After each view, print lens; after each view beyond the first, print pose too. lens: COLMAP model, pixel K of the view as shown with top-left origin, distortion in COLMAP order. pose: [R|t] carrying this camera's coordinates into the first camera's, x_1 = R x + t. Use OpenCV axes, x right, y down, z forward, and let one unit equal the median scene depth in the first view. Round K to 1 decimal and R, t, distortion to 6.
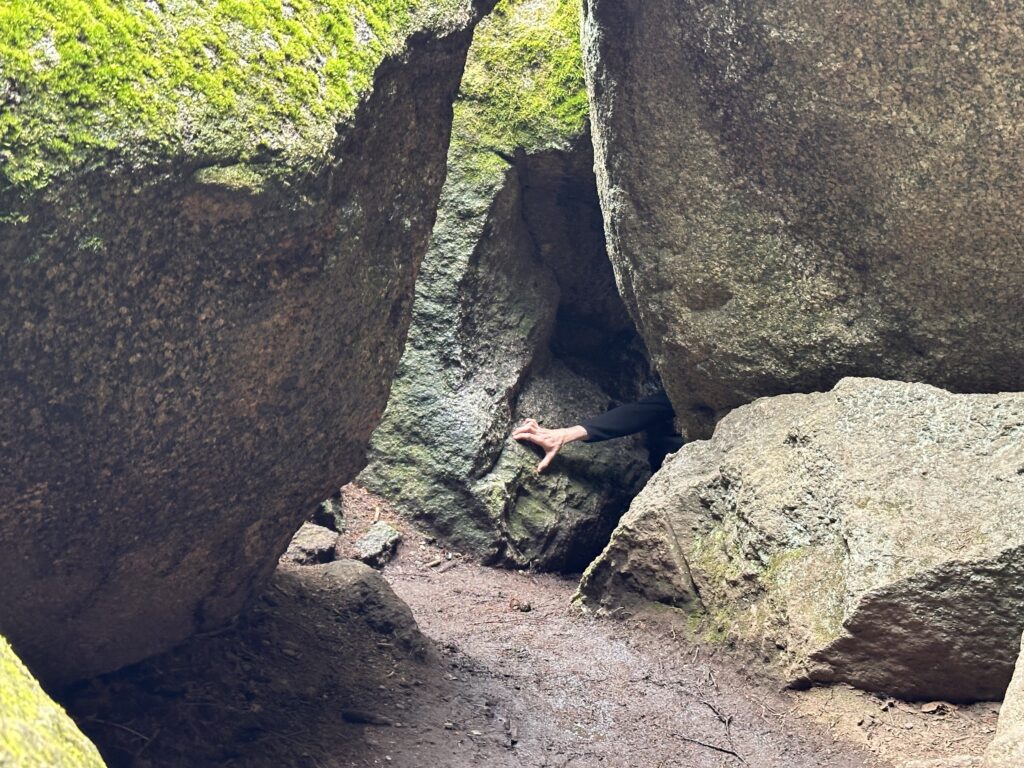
lens RADIAL K [[1446.5, 0, 508.7], [0, 1446.5, 386.4], [0, 0, 1]] dist [0.110630, 0.000000]
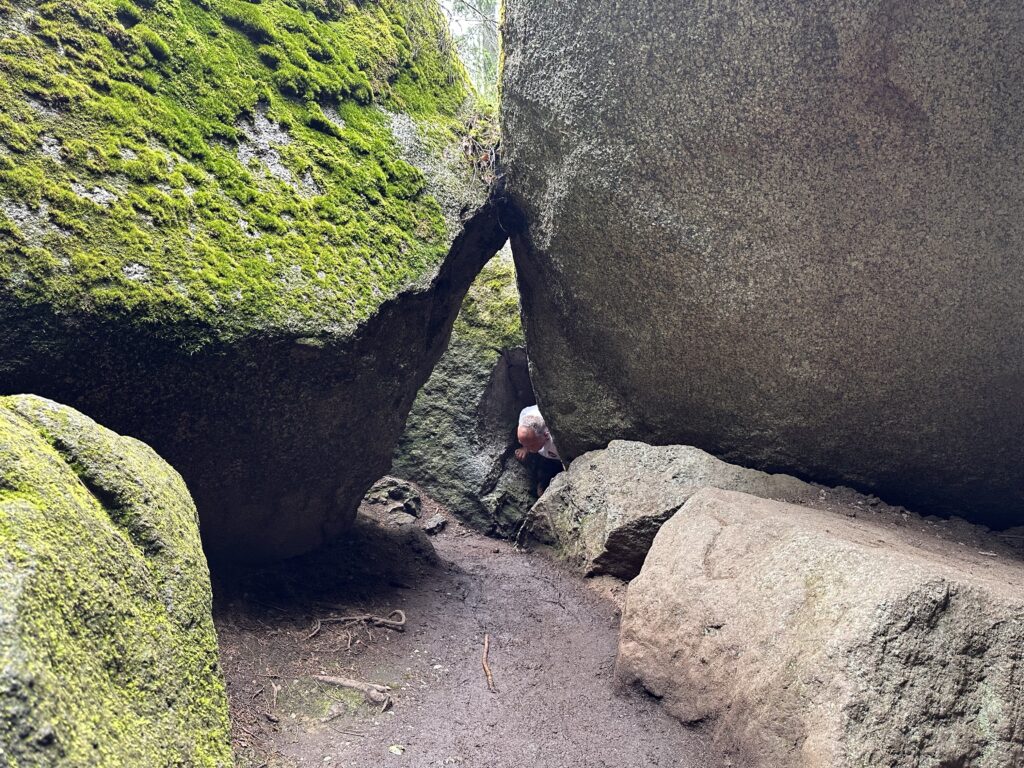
lens RADIAL K [[715.6, 0, 513.8], [0, 715.6, 385.2], [0, 0, 1]] dist [0.092716, -0.002523]
pose [[0.997883, 0.007774, -0.064561, 0.155556], [-0.015806, 0.992050, -0.124848, 0.054922], [0.063077, 0.125604, 0.990073, -0.162612]]
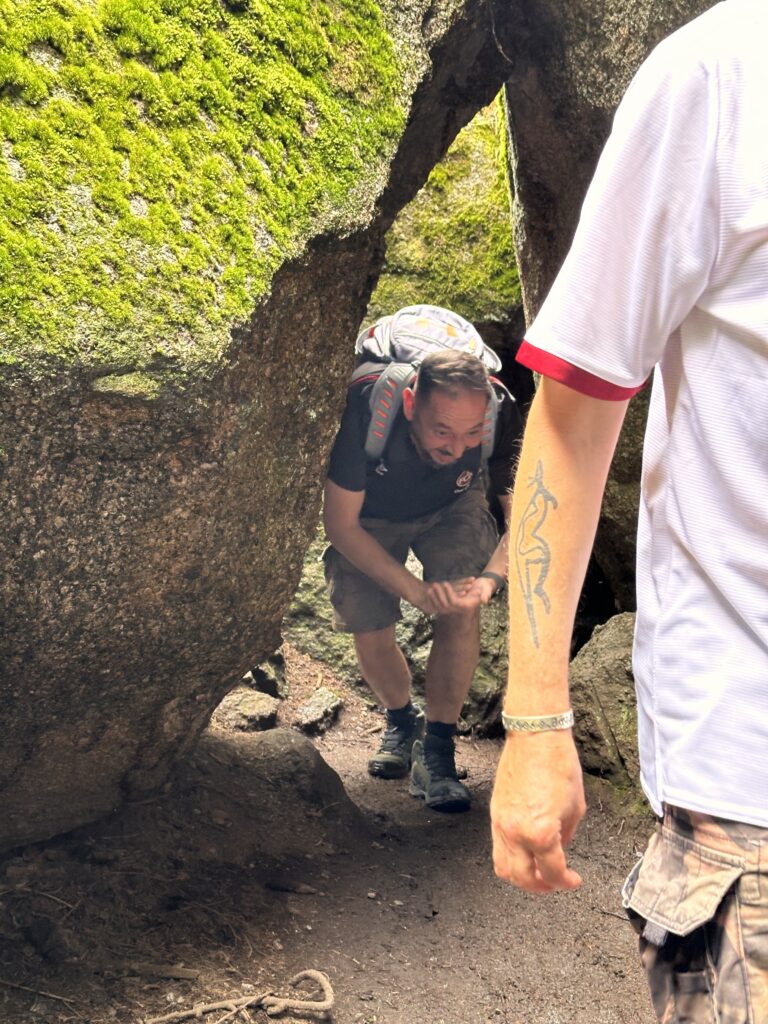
lens RADIAL K [[1446.5, 0, 385.3], [0, 1446.5, 513.1], [0, 0, 1]] dist [0.110630, 0.000000]
pose [[0.997765, -0.004026, -0.066705, 0.039127], [0.002789, 0.999822, -0.018637, -0.016939], [0.066769, 0.018409, 0.997599, -0.026268]]
